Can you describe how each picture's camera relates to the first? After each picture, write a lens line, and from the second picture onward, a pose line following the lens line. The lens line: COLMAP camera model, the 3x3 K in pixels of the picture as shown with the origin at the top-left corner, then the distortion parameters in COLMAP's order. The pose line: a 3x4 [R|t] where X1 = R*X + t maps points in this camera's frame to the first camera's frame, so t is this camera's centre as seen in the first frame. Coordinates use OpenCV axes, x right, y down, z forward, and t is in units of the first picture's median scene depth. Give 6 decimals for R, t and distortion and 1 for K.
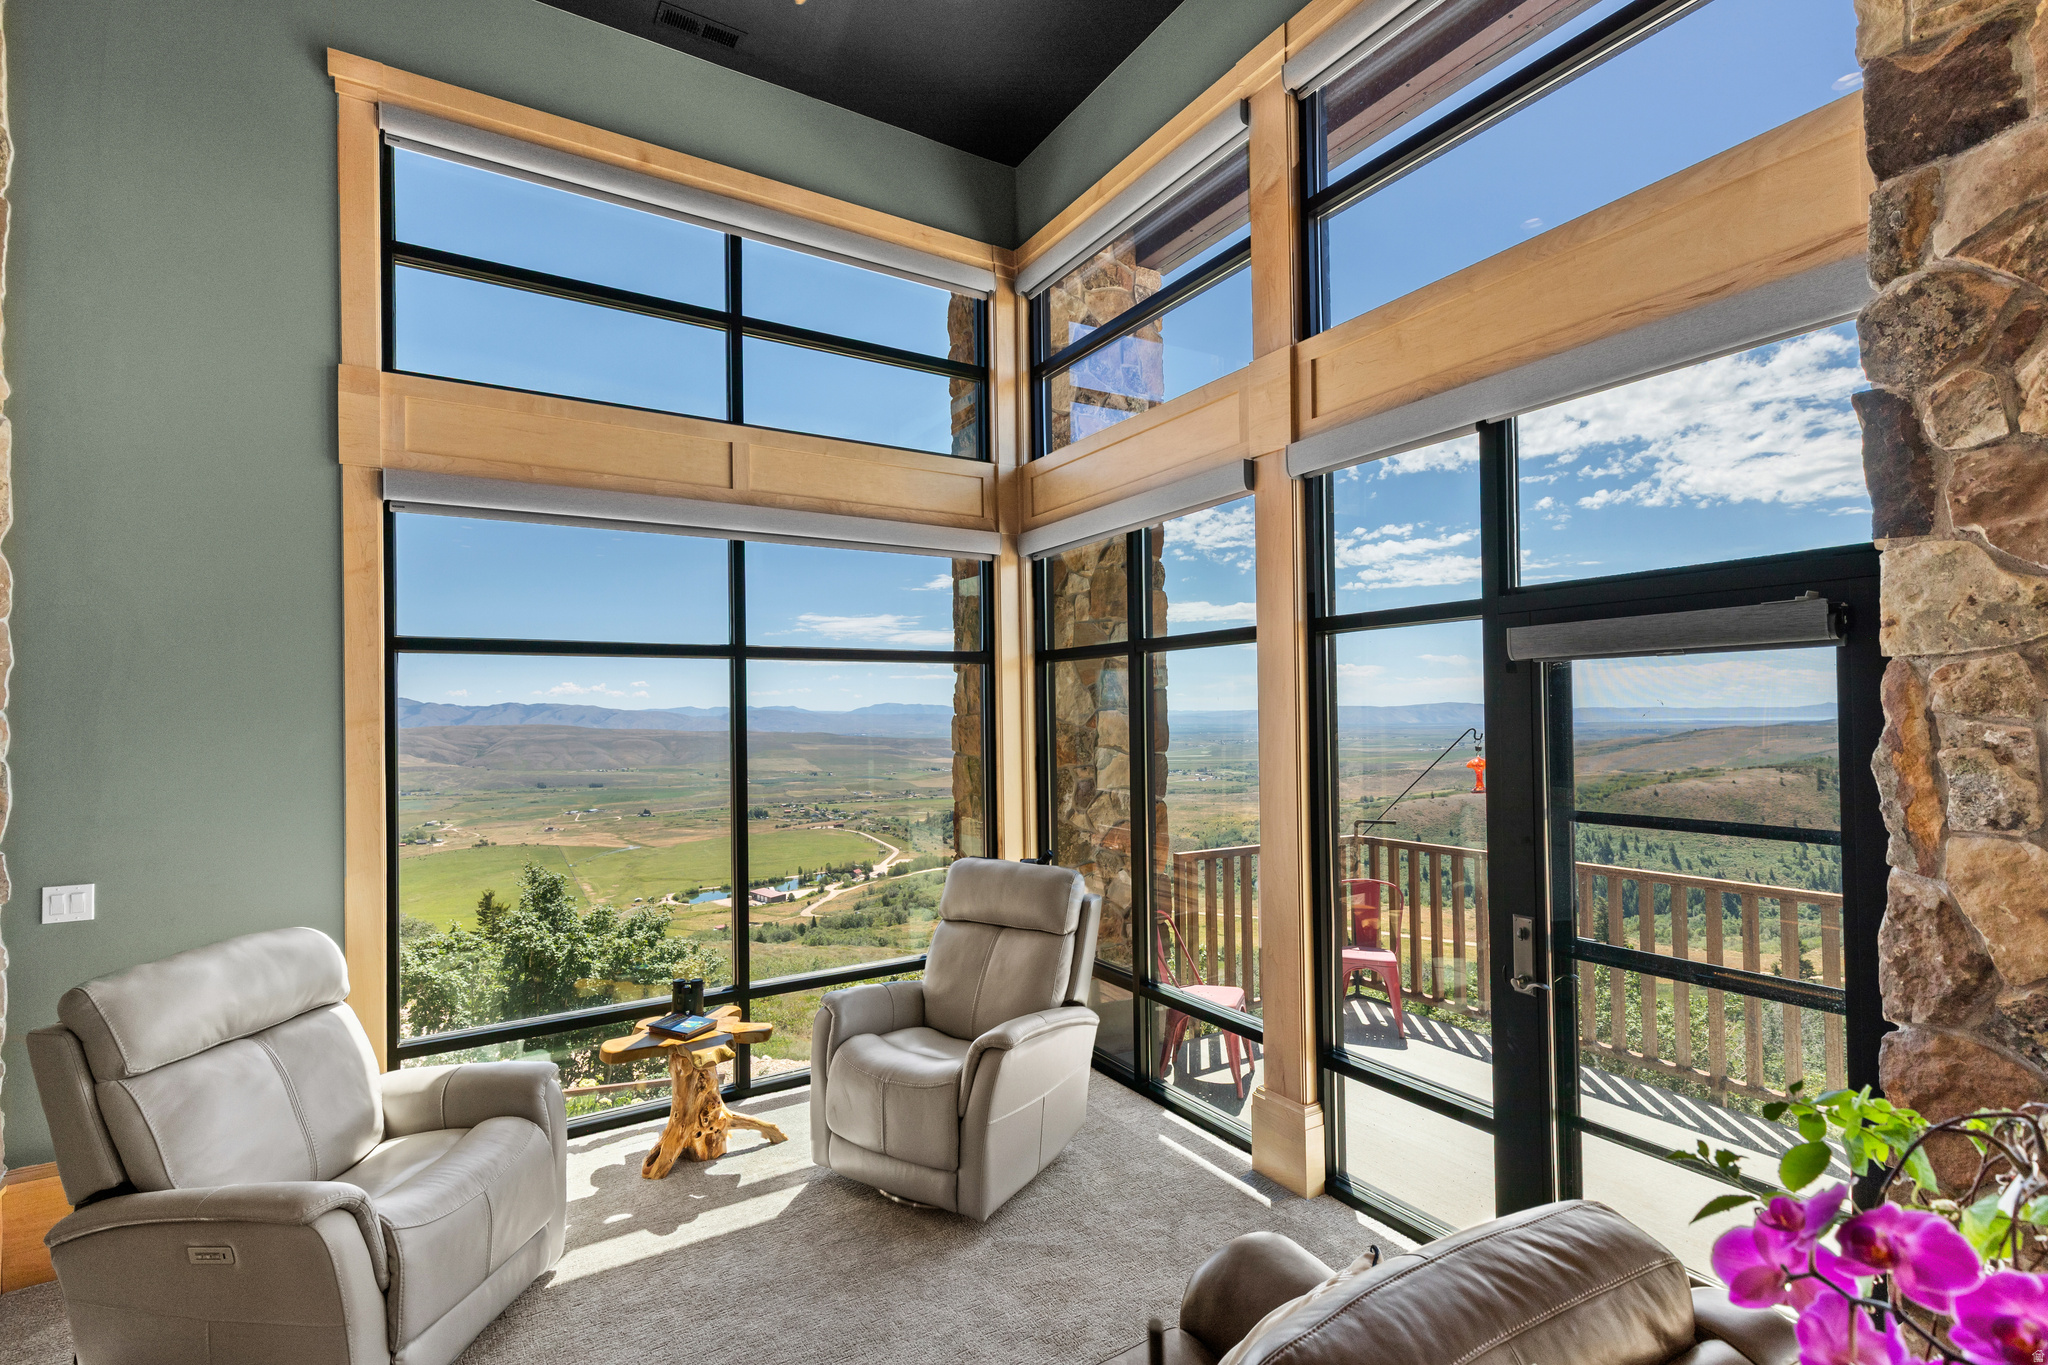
lens RADIAL K [[934.3, 0, 1022.1], [0, 934.3, 700.8], [0, 0, 1]] dist [0.009280, -0.001846]
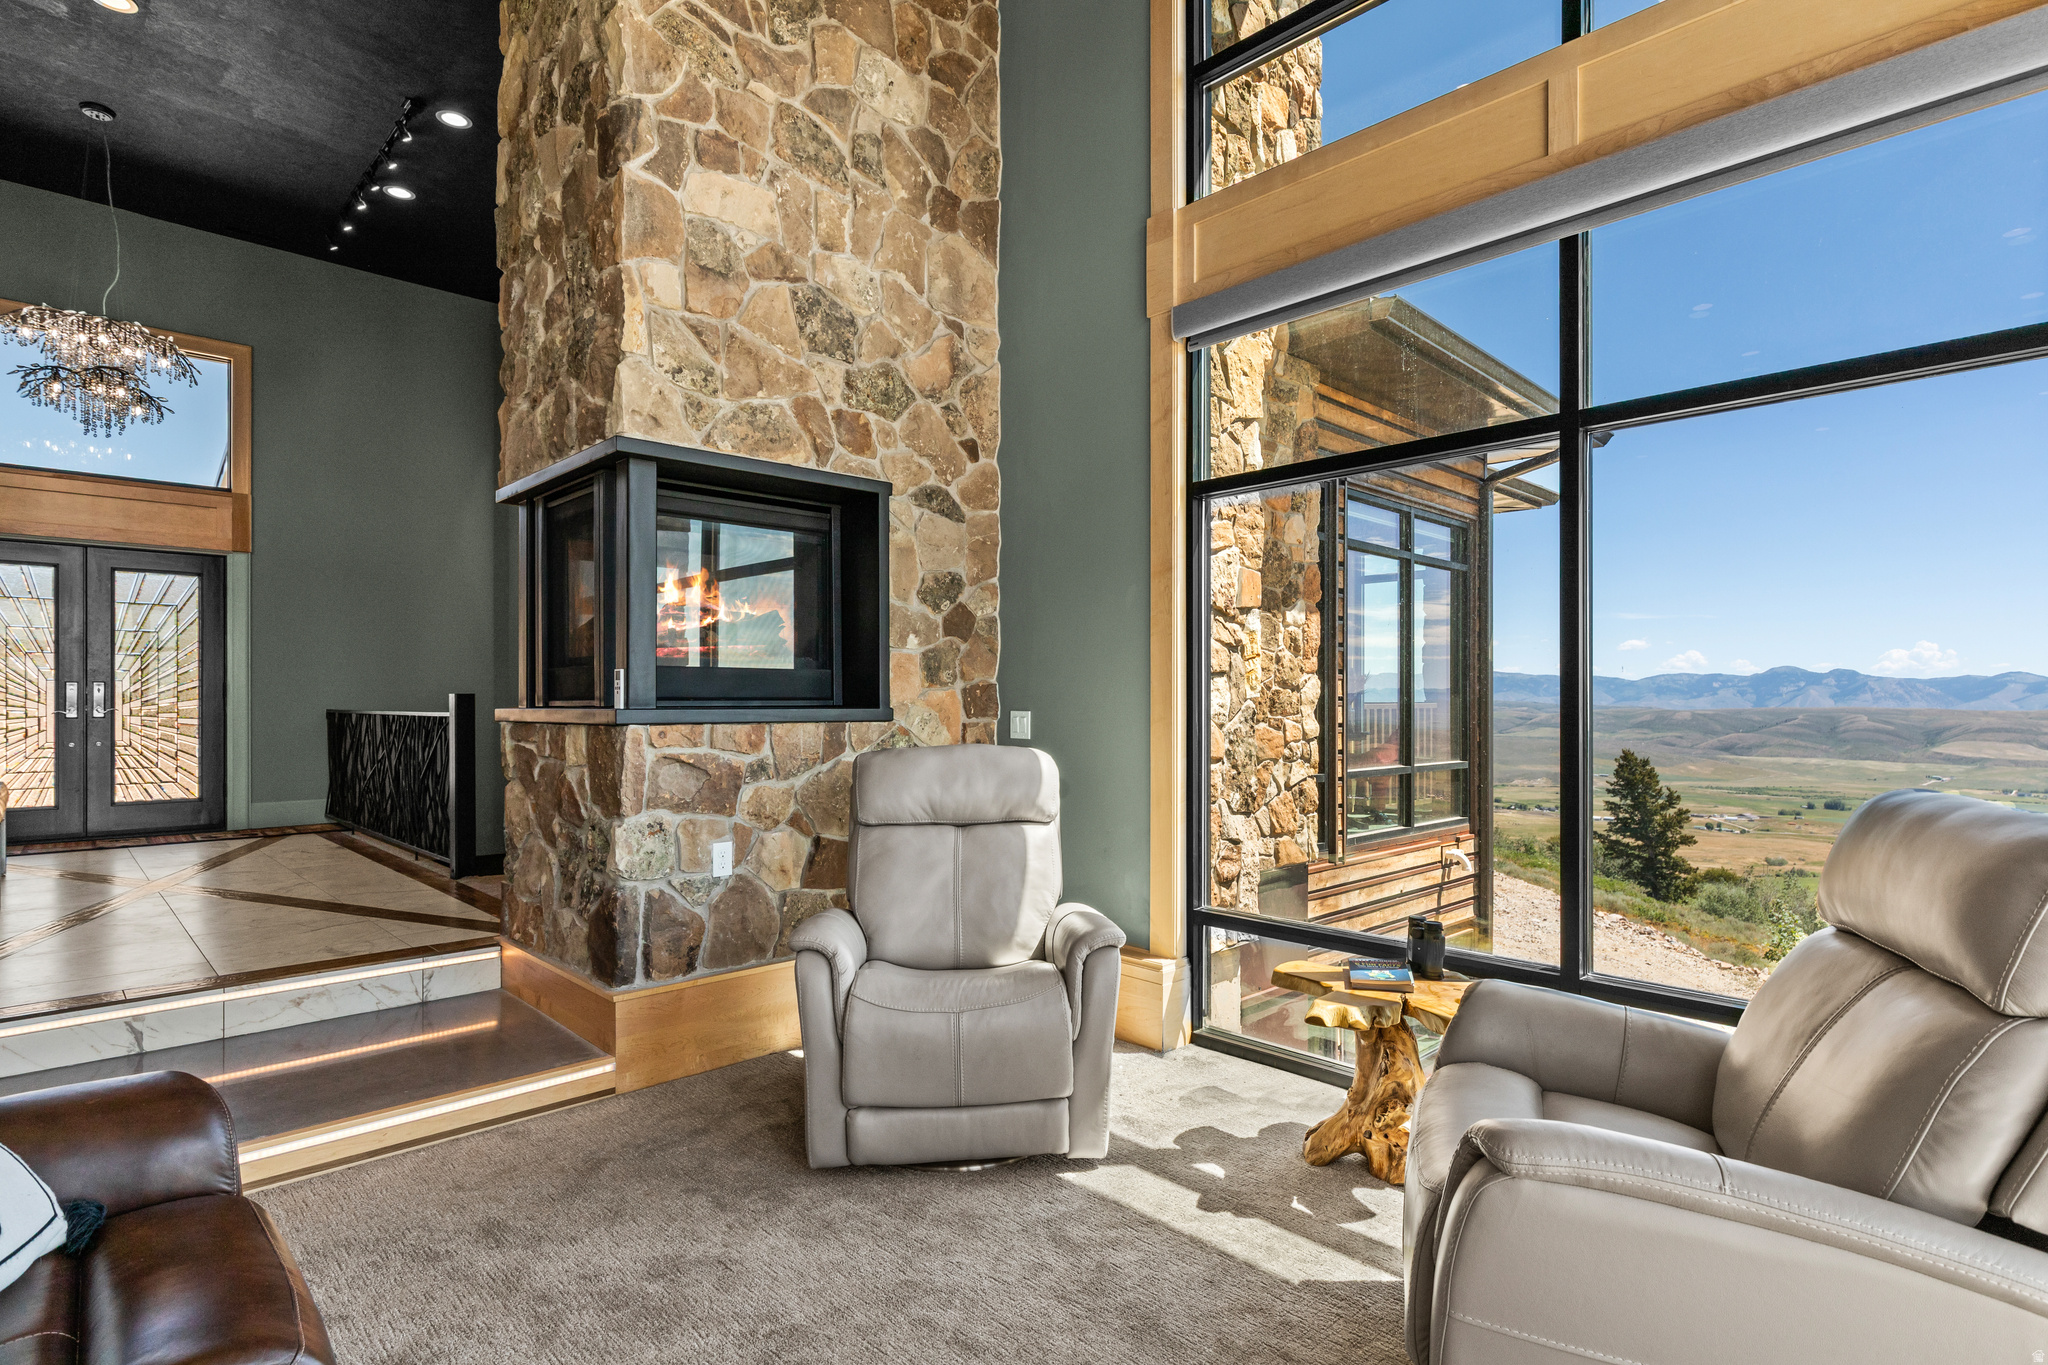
lens RADIAL K [[1015.0, 0, 1023.1], [0, 1015.0, 686.0], [0, 0, 1]] dist [-0.004565, 0.000094]
pose [[0.226050, 0.004106, -0.974107, 0.518505], [0.009804, 0.999931, 0.006490, 0.226716], [0.974066, -0.011018, 0.225995, 1.014069]]
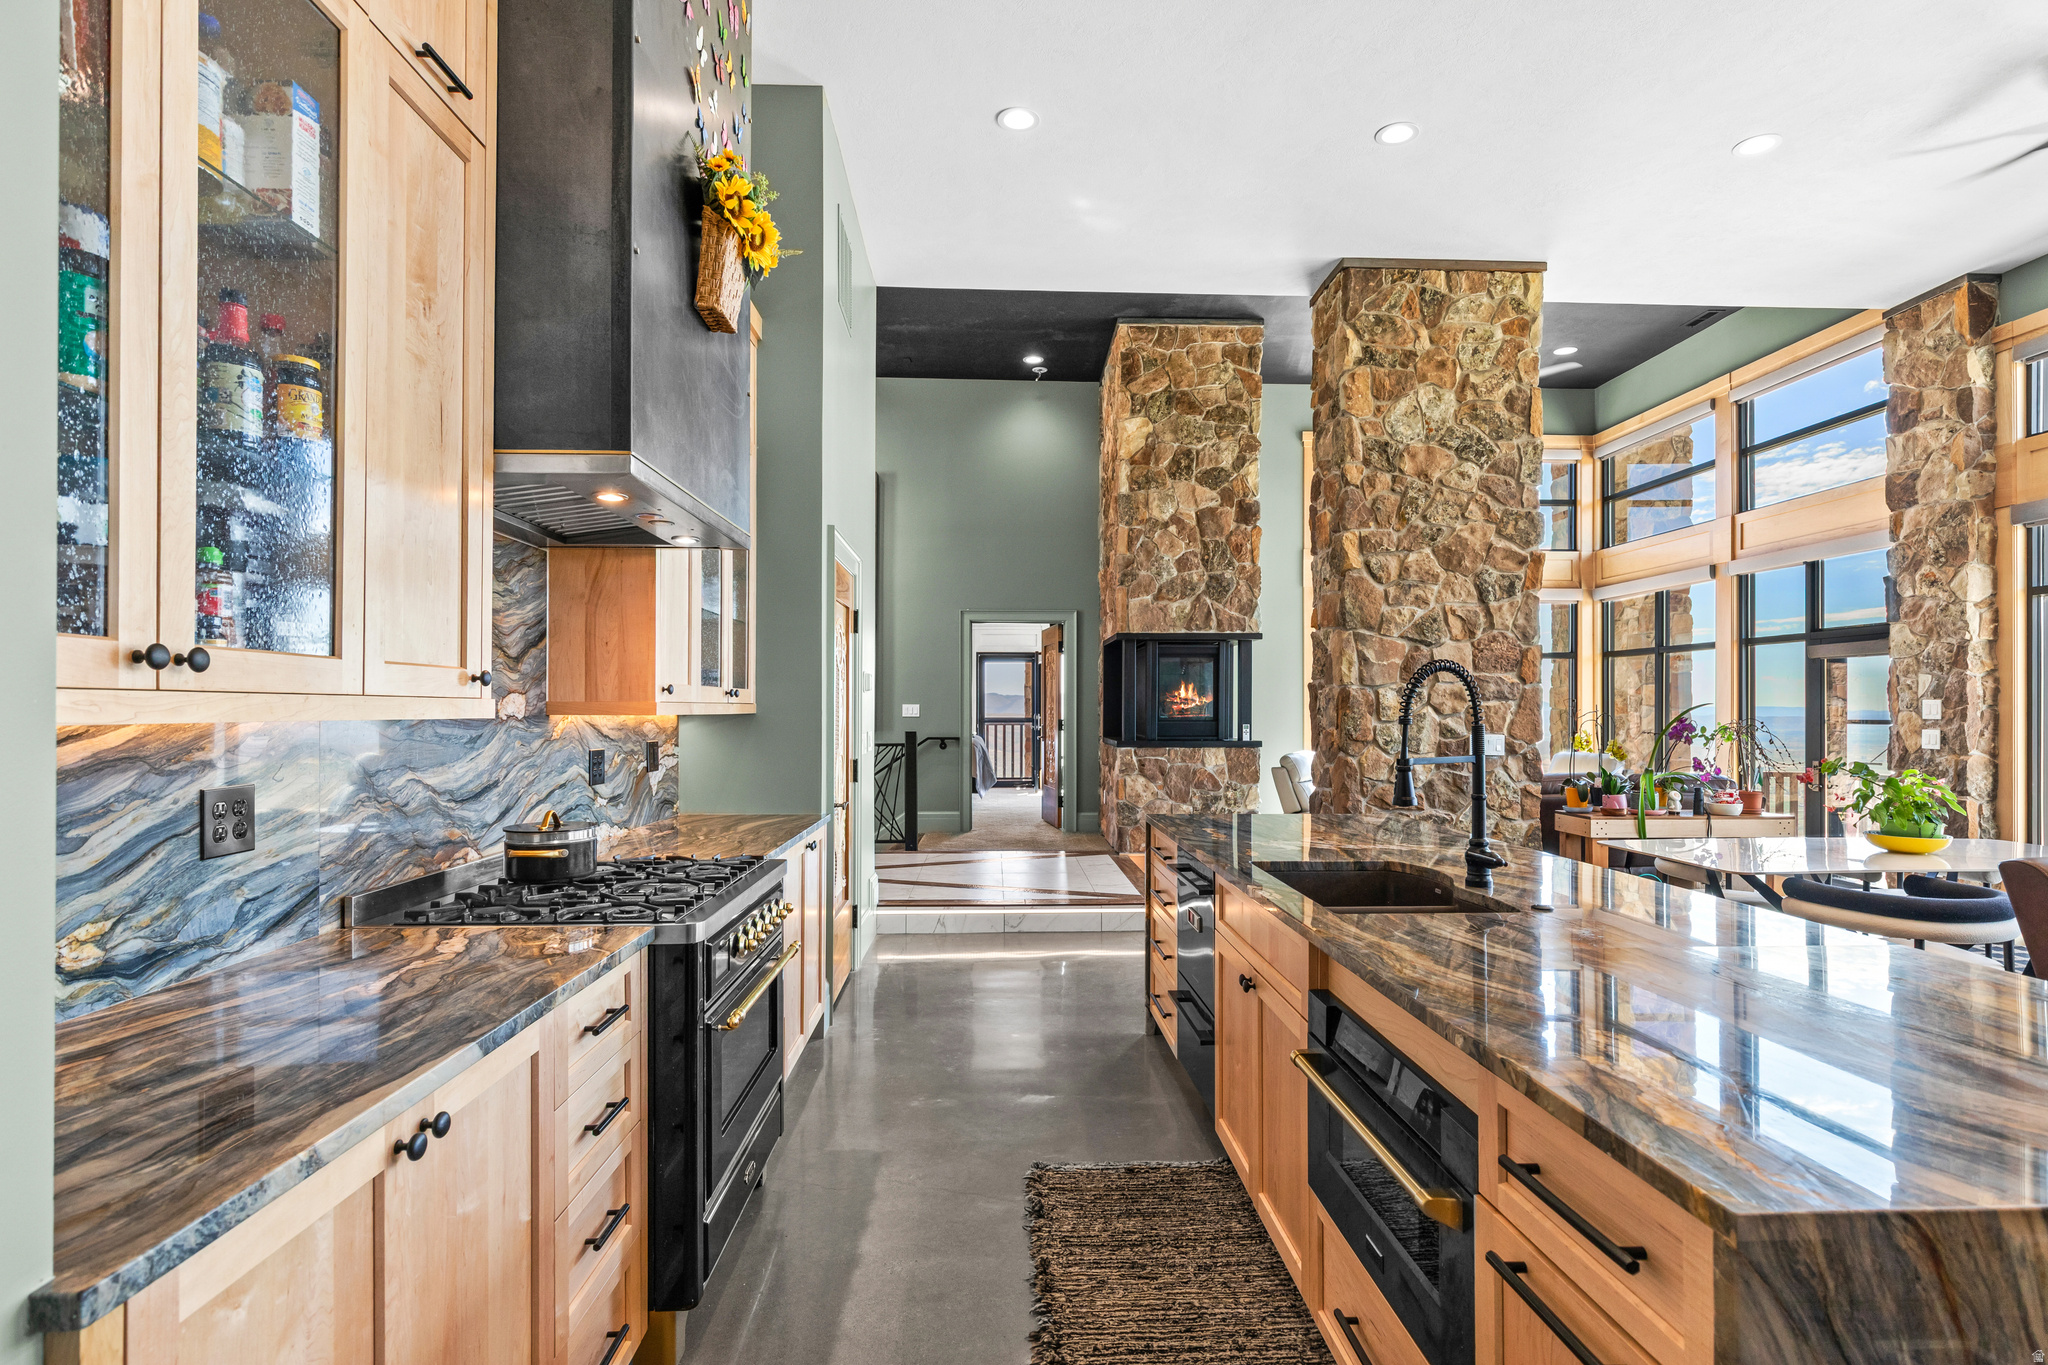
lens RADIAL K [[1015.0, 0, 1038.9], [0, 1015.0, 707.7], [0, 0, 1]] dist [-0.004565, 0.000094]
pose [[0.872484, 0.014239, -0.488436, 0.052050], [-0.007171, 0.999841, 0.016339, 0.076736], [0.488591, -0.010753, 0.872447, -3.046465]]
